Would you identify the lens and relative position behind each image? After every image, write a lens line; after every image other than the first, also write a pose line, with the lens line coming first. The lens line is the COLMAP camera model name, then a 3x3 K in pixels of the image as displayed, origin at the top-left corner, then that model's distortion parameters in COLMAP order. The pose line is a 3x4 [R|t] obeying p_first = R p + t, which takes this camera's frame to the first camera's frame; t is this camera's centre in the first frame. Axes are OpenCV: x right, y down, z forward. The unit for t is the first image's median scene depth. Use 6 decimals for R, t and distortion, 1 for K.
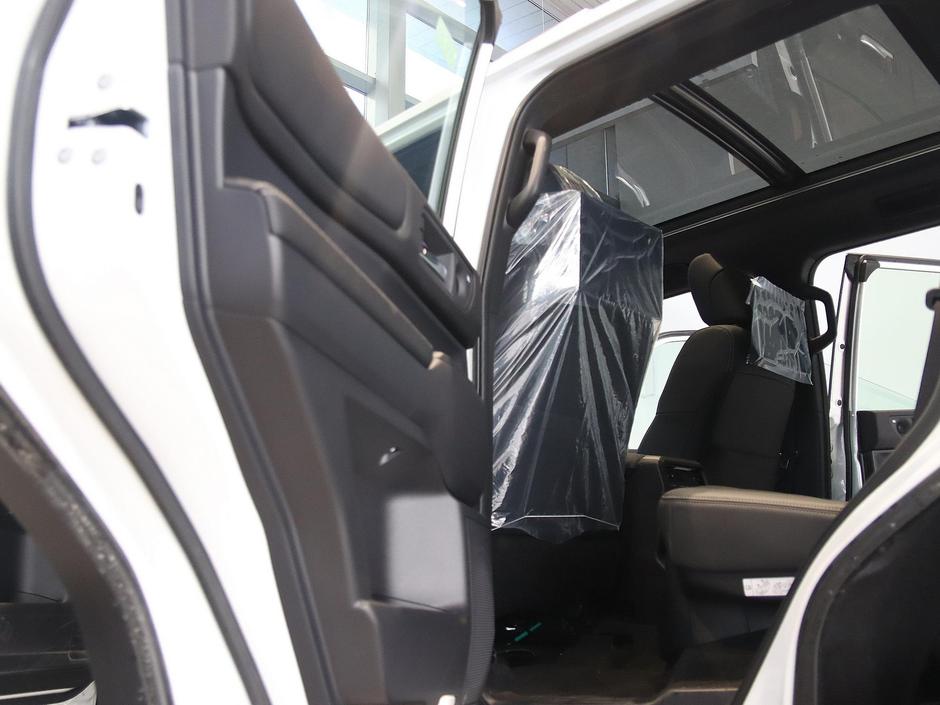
lens RADIAL K [[780.5, 0, 470.0], [0, 780.5, 352.5], [0, 0, 1]] dist [-0.075370, 0.011046]
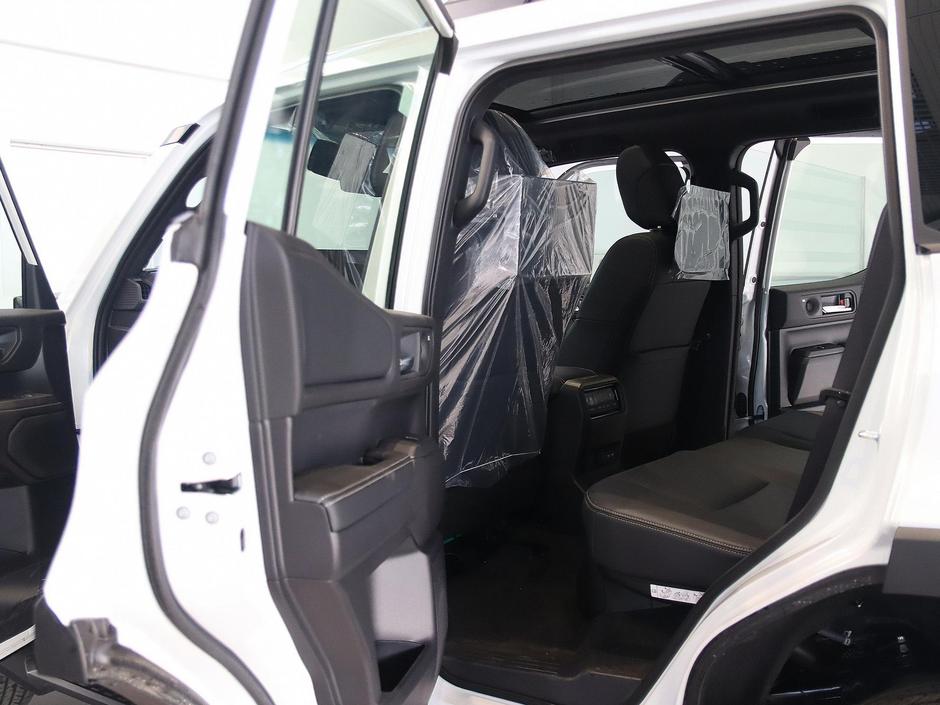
lens RADIAL K [[849.4, 0, 449.6], [0, 849.4, 353.6], [0, 0, 1]] dist [-0.057542, -0.002804]
pose [[0.994844, -0.006564, 0.101209, -0.040597], [-0.020745, 0.963634, 0.266419, -0.170225], [-0.099277, -0.267145, 0.958529, -0.067551]]
